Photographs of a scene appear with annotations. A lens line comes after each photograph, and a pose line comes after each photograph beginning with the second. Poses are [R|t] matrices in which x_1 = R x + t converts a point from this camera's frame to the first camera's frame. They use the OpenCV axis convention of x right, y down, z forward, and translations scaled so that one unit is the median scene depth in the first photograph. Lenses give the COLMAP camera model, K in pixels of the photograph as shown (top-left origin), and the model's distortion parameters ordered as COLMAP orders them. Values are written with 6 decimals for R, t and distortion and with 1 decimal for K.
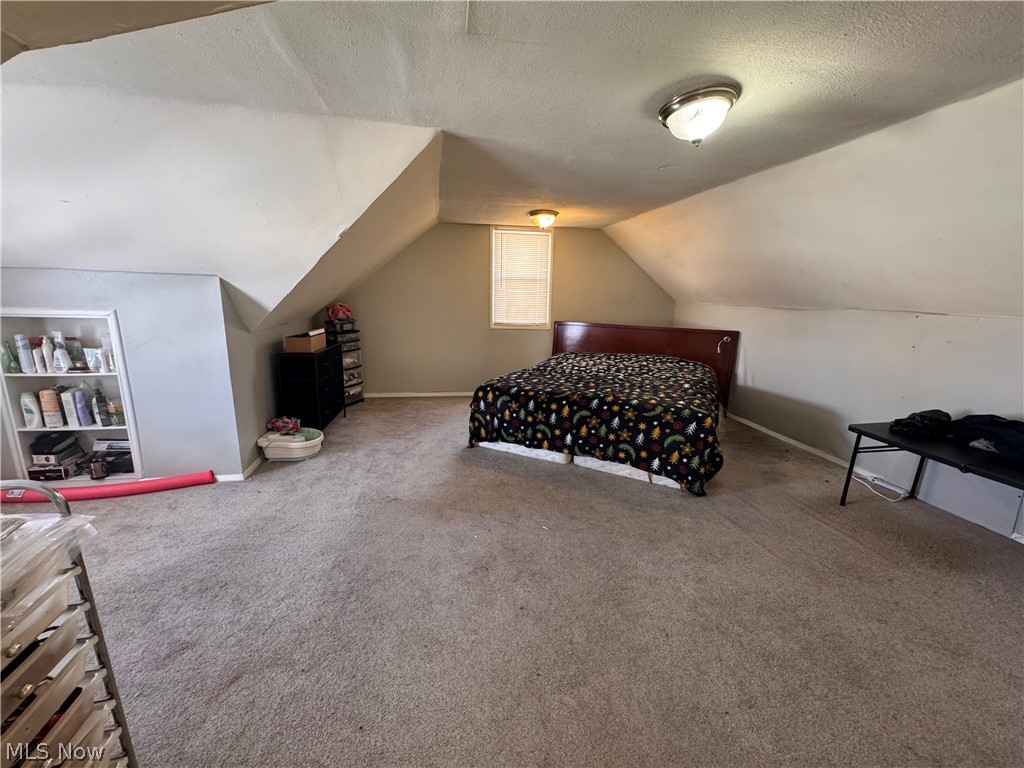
lens RADIAL K [[407.7, 0, 509.8], [0, 407.7, 381.5], [0, 0, 1]] dist [-0.005667, 0.000489]
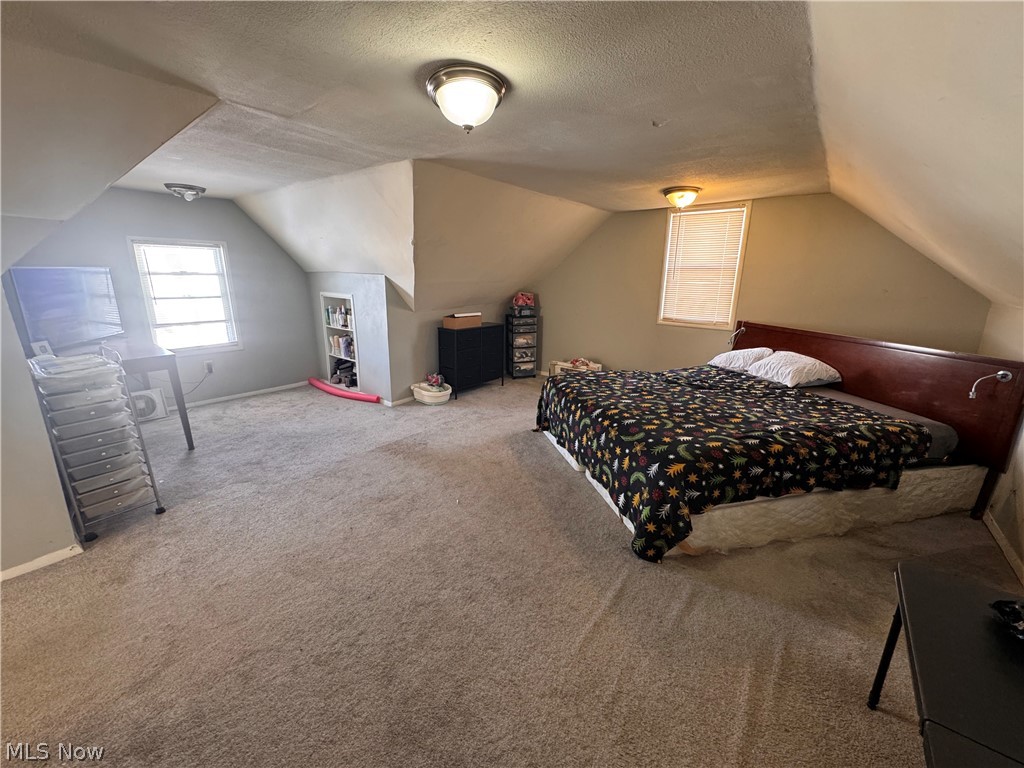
lens RADIAL K [[407.7, 0, 510.9], [0, 407.7, 381.9], [0, 0, 1]] dist [-0.005667, 0.000489]
pose [[0.664240, 0.179255, -0.725708, 0.703978], [-0.156891, 0.982630, 0.099114, -0.069611], [0.730869, 0.048022, 0.680826, 0.254314]]
